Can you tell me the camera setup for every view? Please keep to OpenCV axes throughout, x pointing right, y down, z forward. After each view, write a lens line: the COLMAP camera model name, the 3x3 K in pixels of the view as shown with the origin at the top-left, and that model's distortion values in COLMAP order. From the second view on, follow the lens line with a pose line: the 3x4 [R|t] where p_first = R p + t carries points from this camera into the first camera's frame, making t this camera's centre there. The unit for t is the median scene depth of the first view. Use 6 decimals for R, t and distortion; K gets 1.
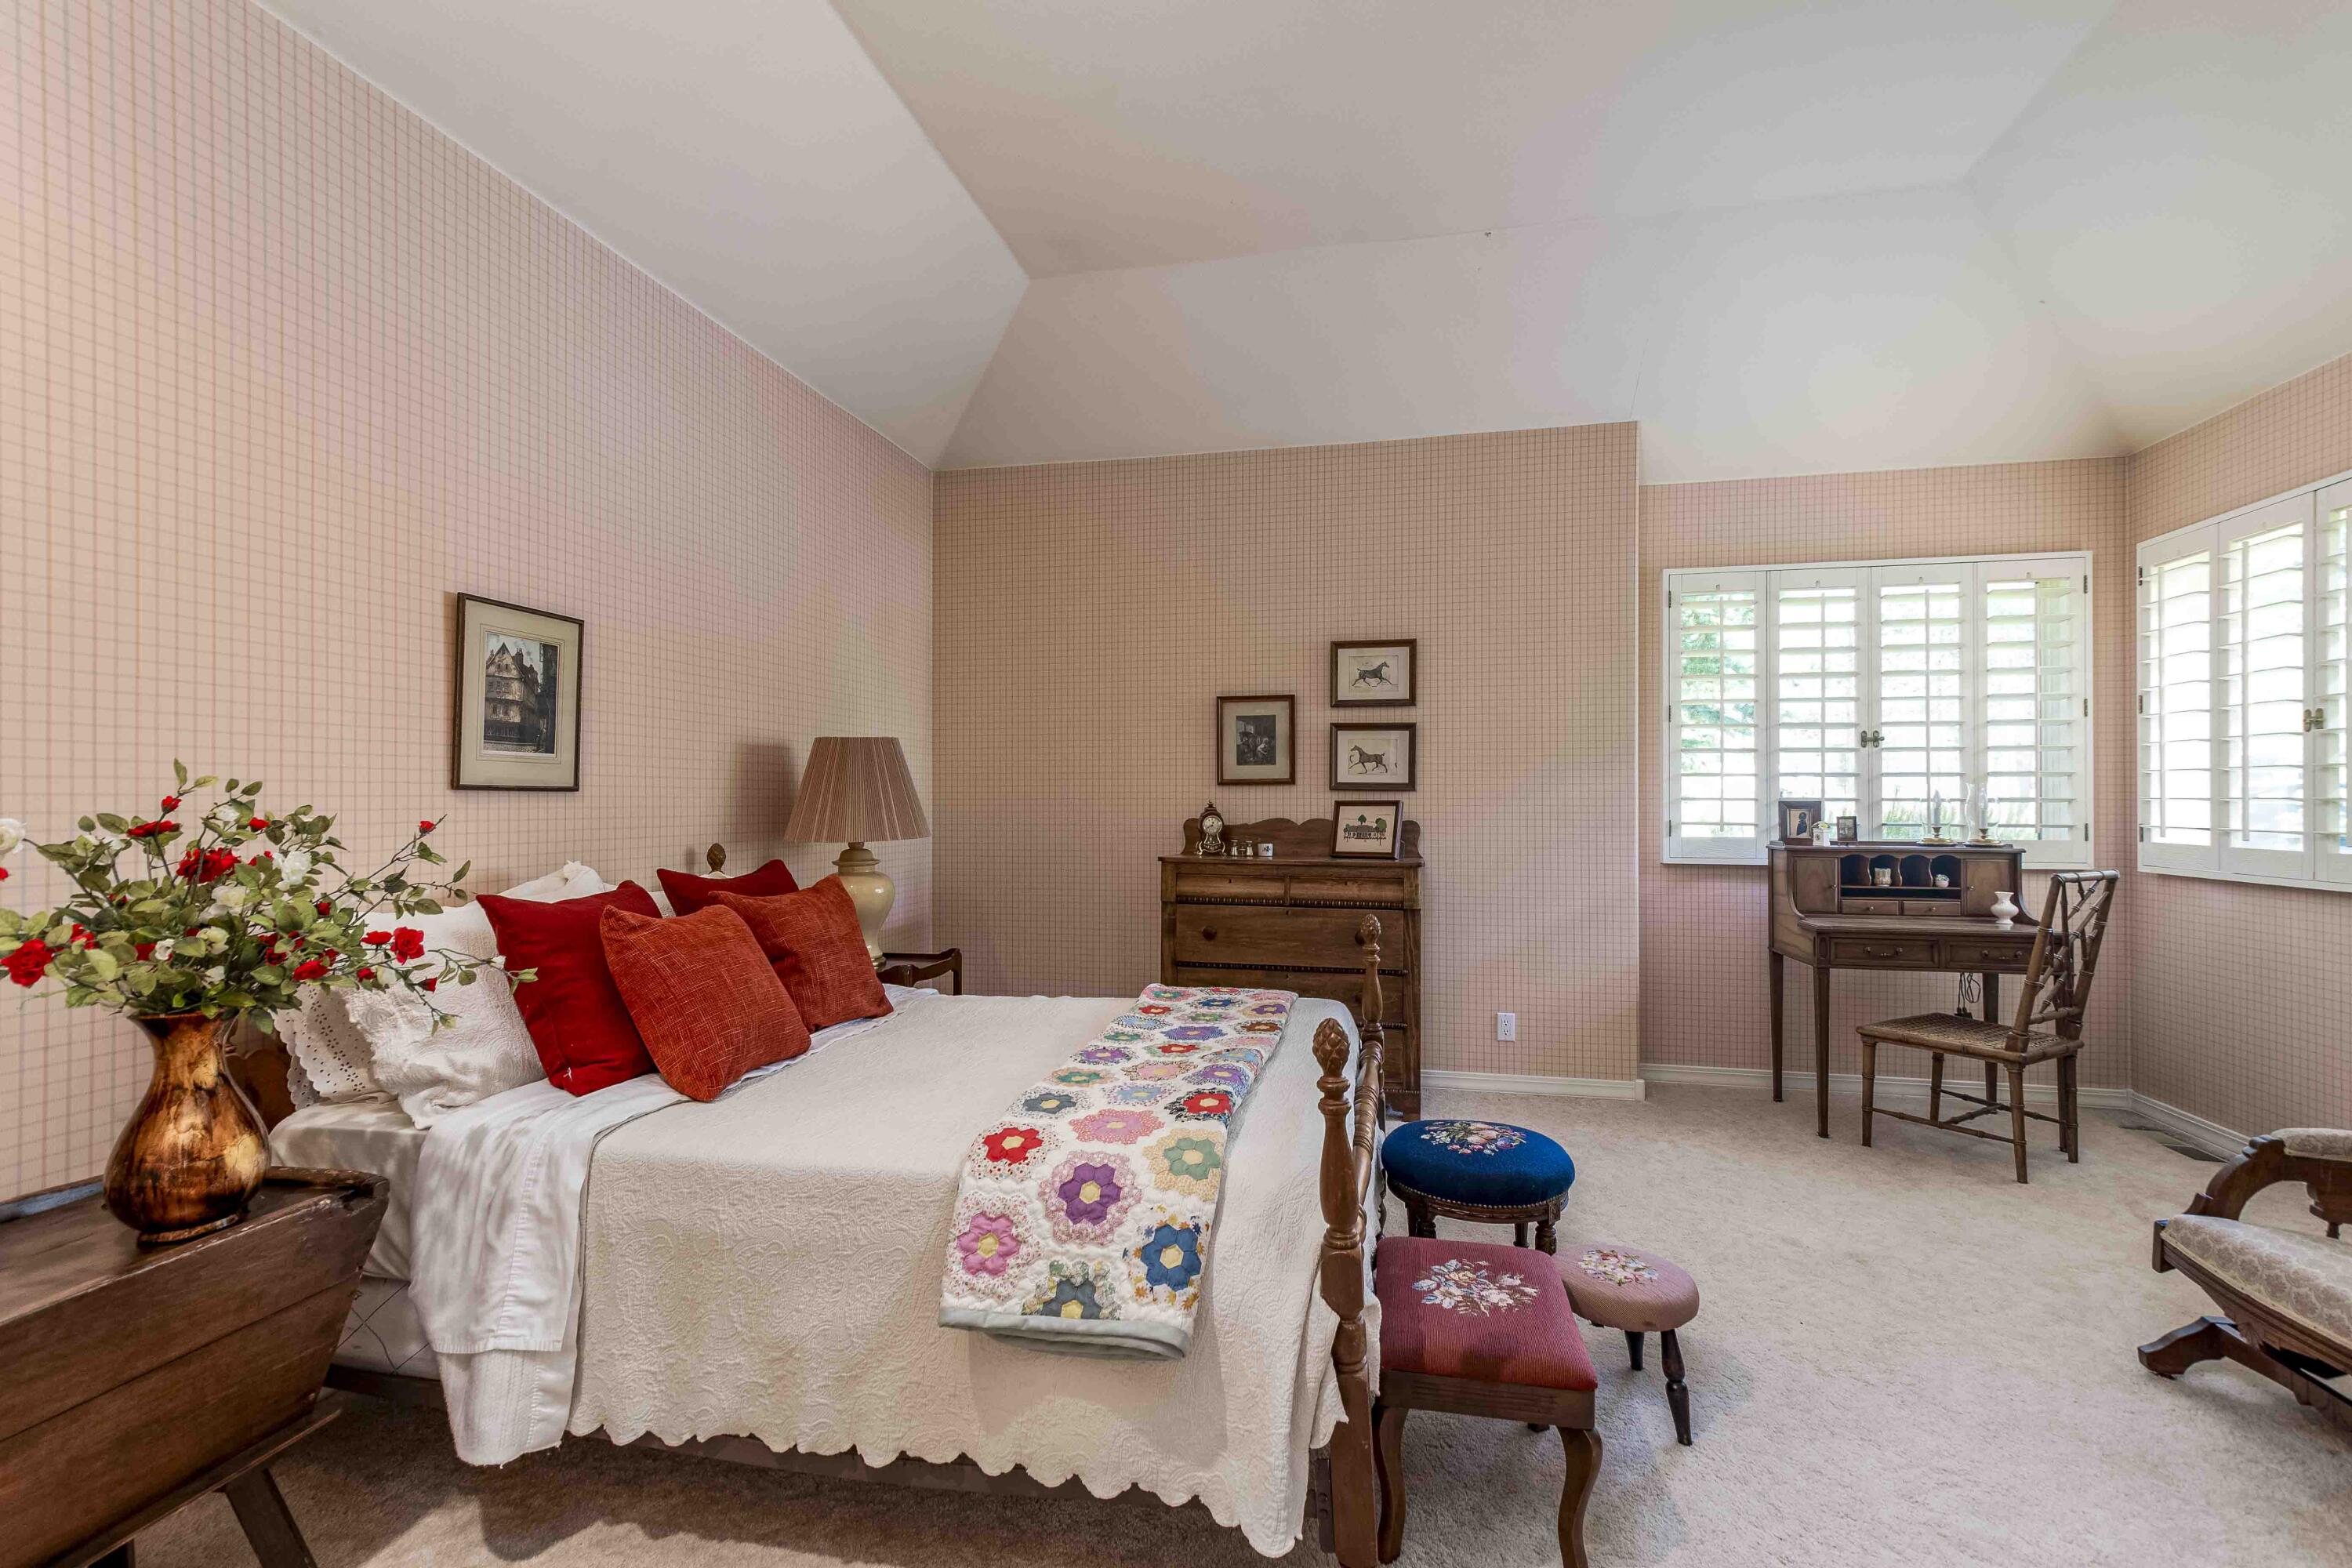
lens RADIAL K [[1035.1, 0, 1182.5], [0, 1035.1, 795.0], [0, 0, 1]] dist [0.013490, -0.000522]
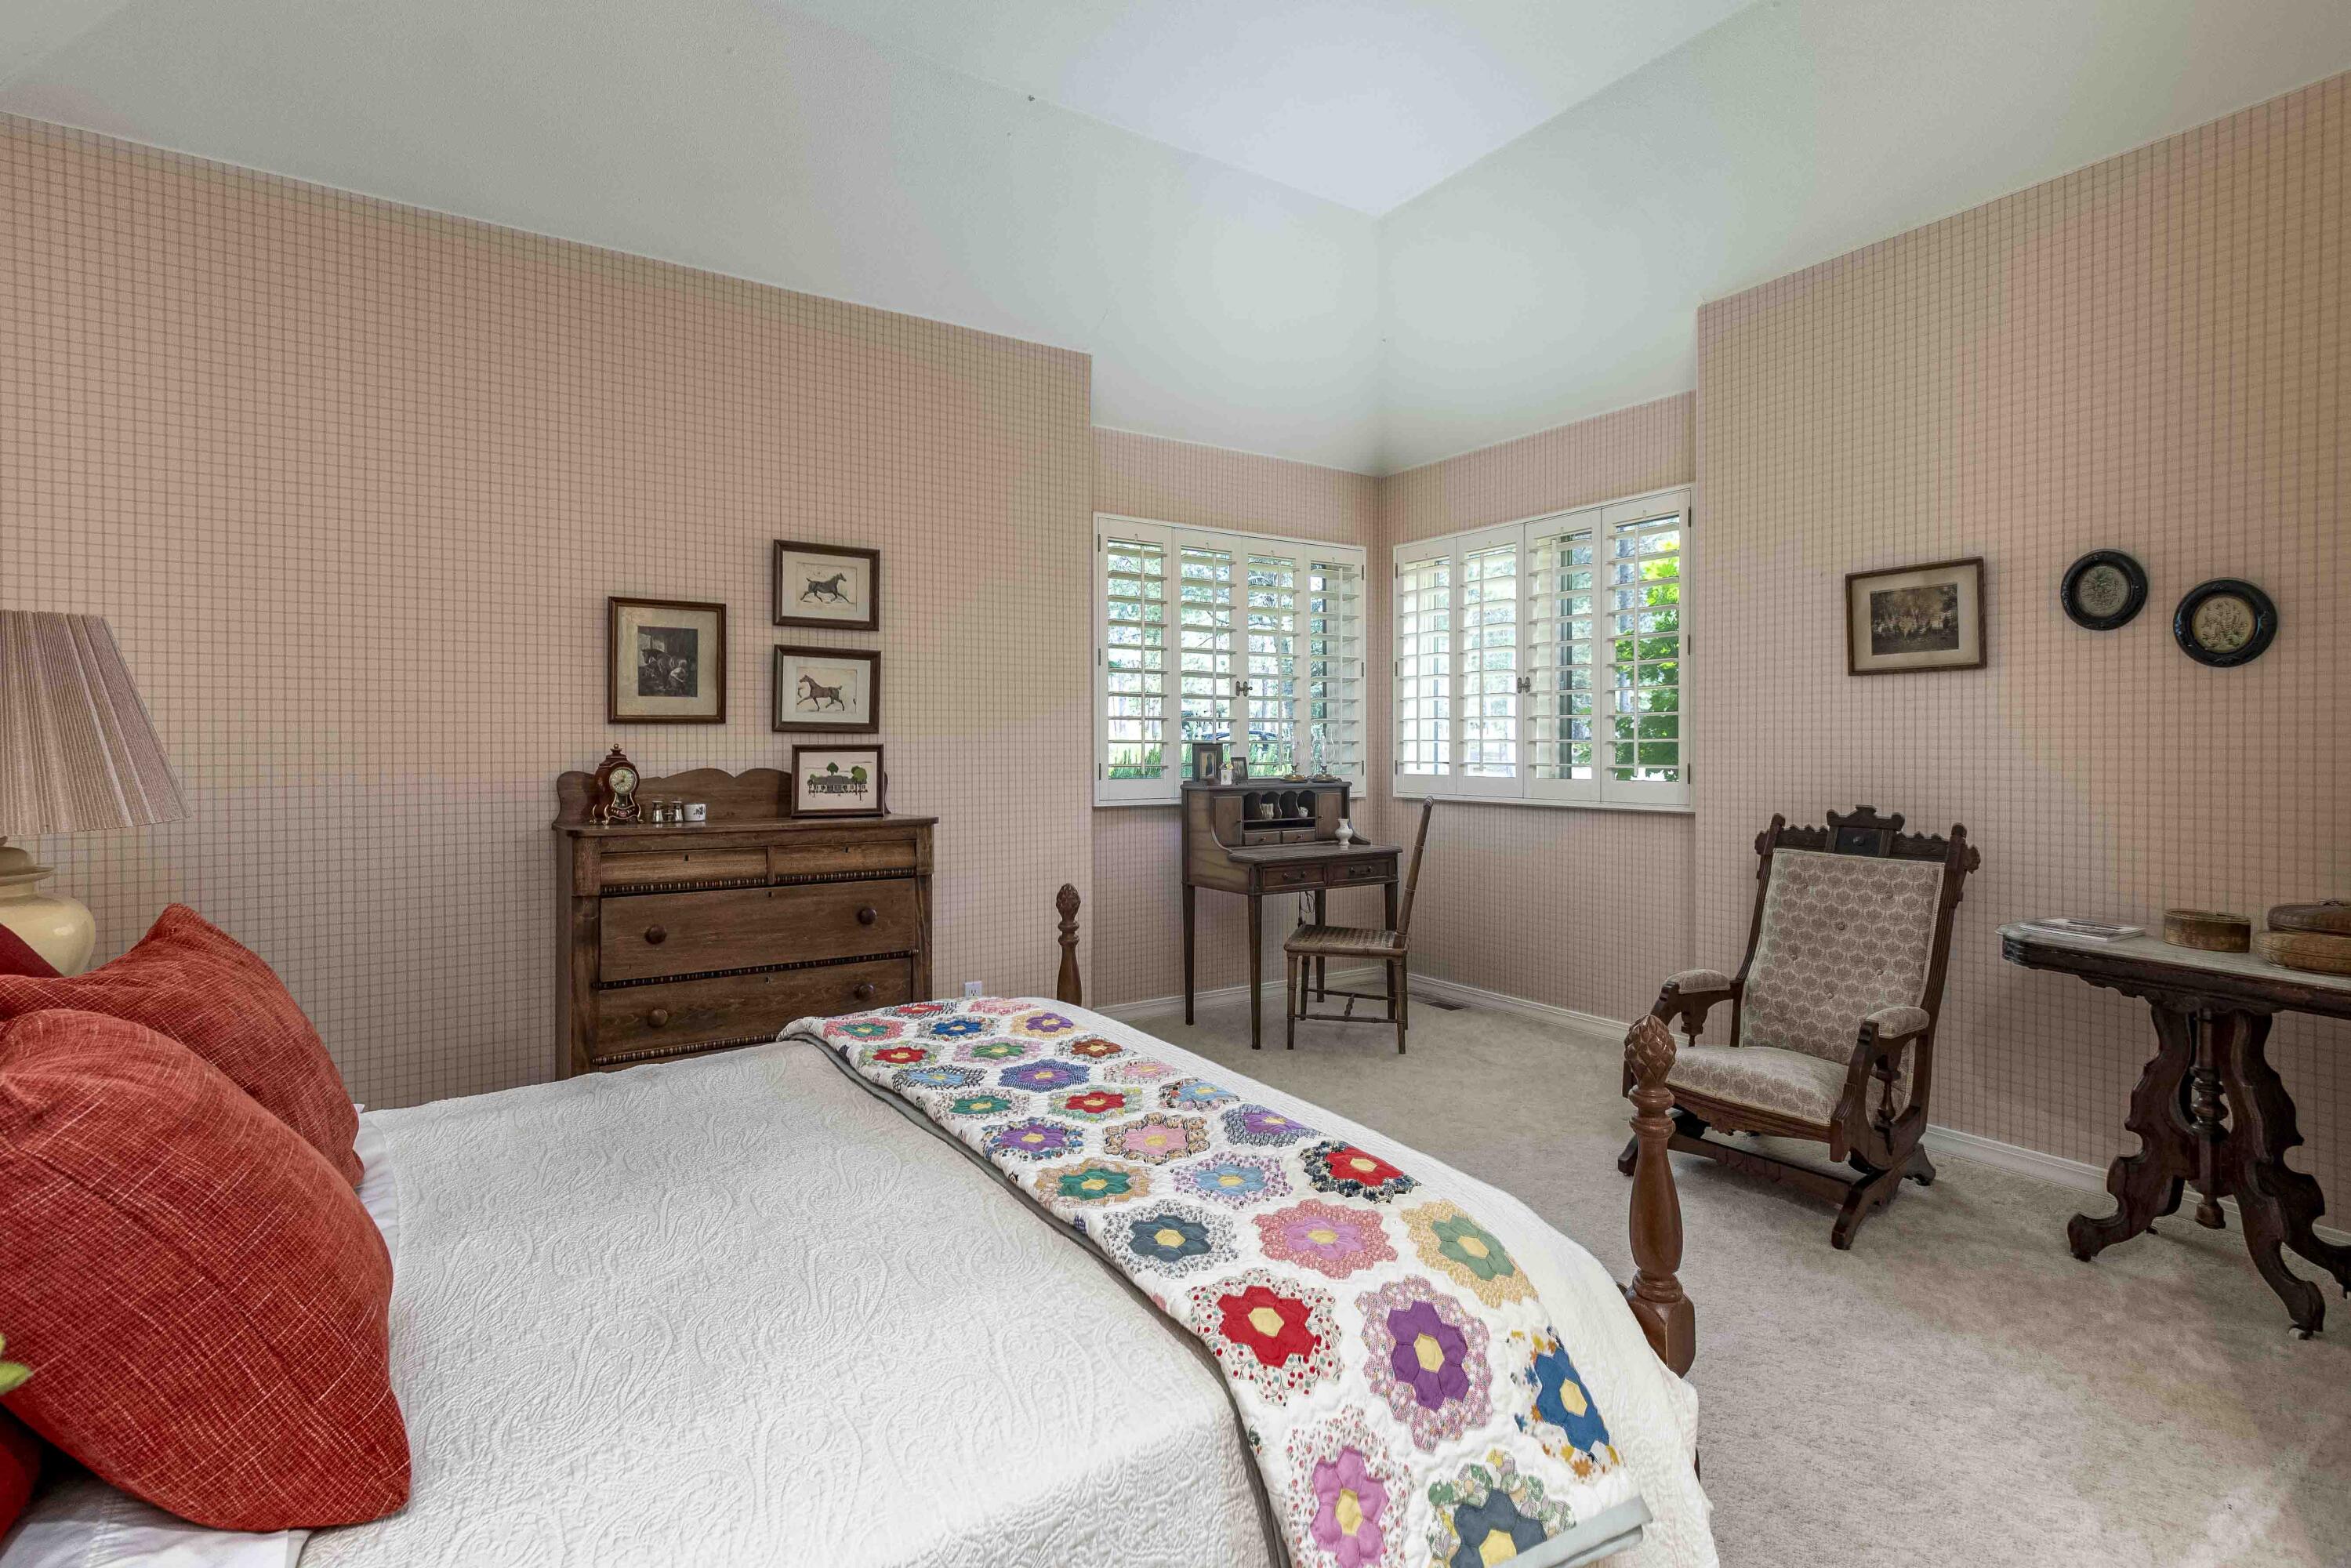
lens RADIAL K [[1093.3, 0, 1179.1], [0, 1093.3, 745.2], [0, 0, 1]] dist [0.010256, -0.000617]
pose [[0.711508, -0.003355, 0.702670, -0.229252], [-0.000406, 0.999986, 0.005186, 0.001251], [-0.702678, -0.003976, 0.711497, 0.212700]]
